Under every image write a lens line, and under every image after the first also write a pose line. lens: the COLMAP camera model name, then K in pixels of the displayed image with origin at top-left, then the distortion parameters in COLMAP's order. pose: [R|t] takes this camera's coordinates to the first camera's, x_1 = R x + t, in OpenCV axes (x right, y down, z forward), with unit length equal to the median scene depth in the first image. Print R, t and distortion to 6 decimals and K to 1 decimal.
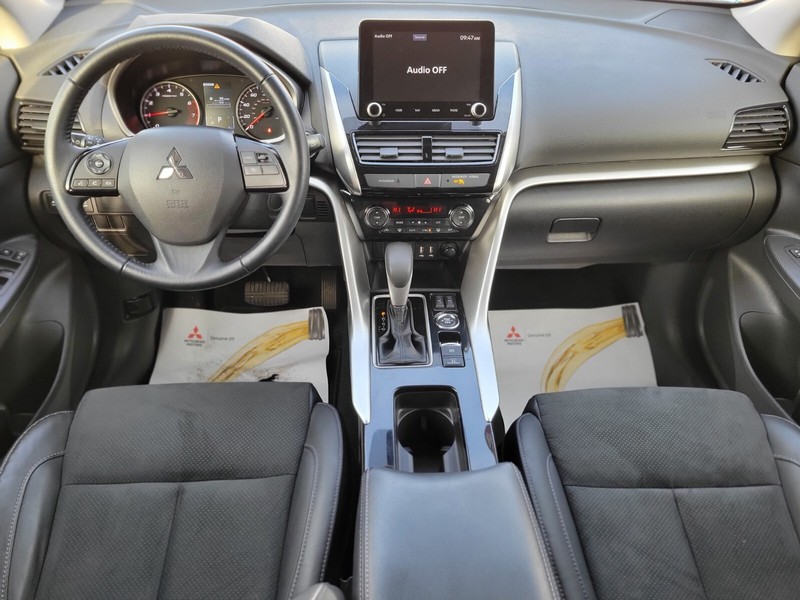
lens RADIAL K [[607.5, 0, 399.5], [0, 607.5, 296.0], [0, 0, 1]] dist [0.034334, -0.007488]
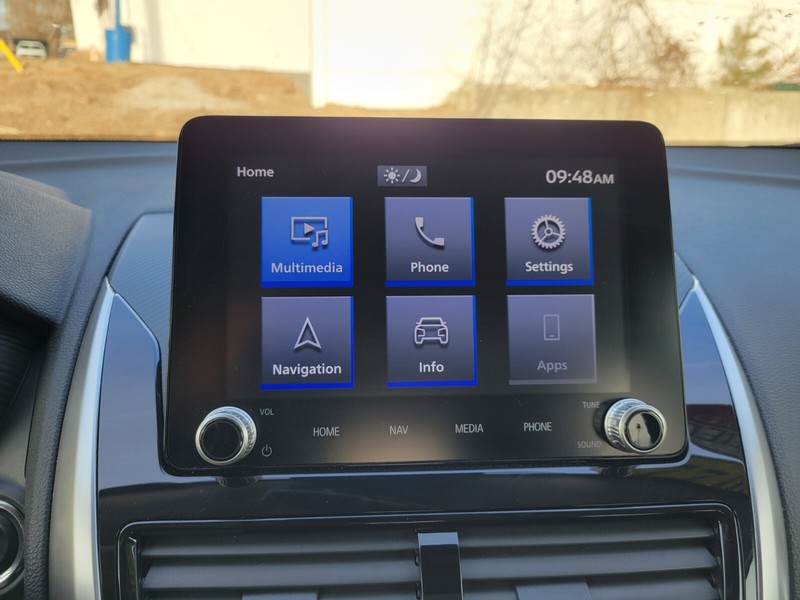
lens RADIAL K [[627.4, 0, 401.2], [0, 627.4, 302.3], [0, 0, 1]] dist [0.002877, 0.003616]
pose [[0.999818, -0.012849, 0.014132, 0.025920], [0.016526, 0.952914, -0.302791, -0.257235], [-0.009576, 0.302970, 0.952952, 0.678747]]
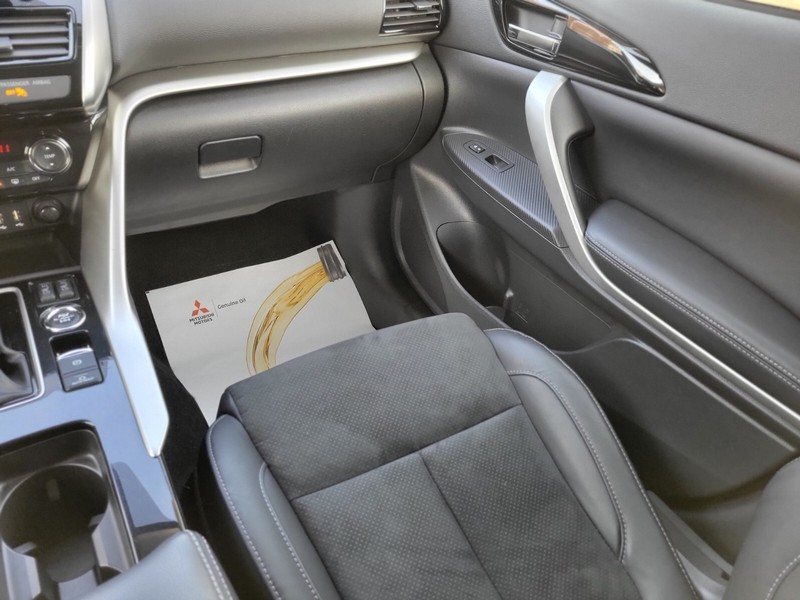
lens RADIAL K [[607.5, 0, 399.5], [0, 607.5, 296.0], [0, 0, 1]] dist [0.034334, -0.007488]
pose [[0.867130, -0.236442, 0.438383, 0.103482], [0.211745, 0.971644, 0.105220, 0.024536], [-0.450831, 0.001586, 0.892608, 0.255056]]
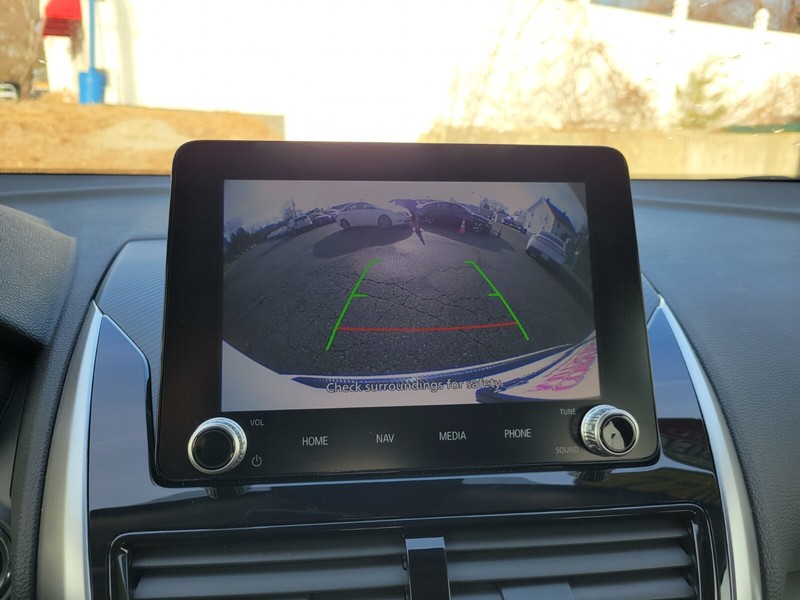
lens RADIAL K [[624.6, 0, 400.0], [0, 624.6, 300.0], [0, 0, 1]] dist [0.014500, -0.004669]
pose [[0.998208, -0.021506, 0.055849, 0.020748], [0.040344, 0.931093, -0.362545, -0.243783], [-0.044204, 0.364148, 0.930291, 0.671092]]
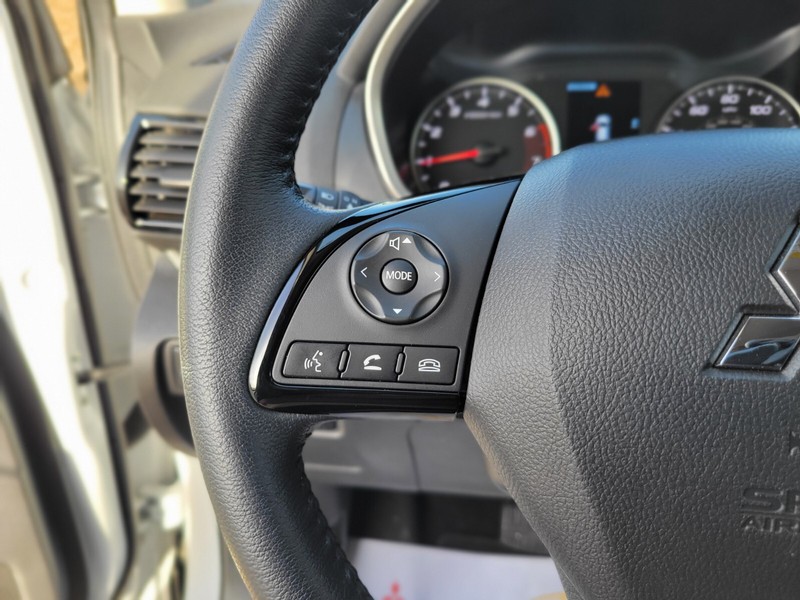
lens RADIAL K [[627.4, 0, 401.2], [0, 627.4, 302.3], [0, 0, 1]] dist [0.002877, 0.003616]
pose [[0.984322, 0.038372, -0.172157, -0.364519], [-0.067899, 0.983265, -0.169054, -0.136332], [0.162789, 0.178092, 0.970455, 0.632762]]
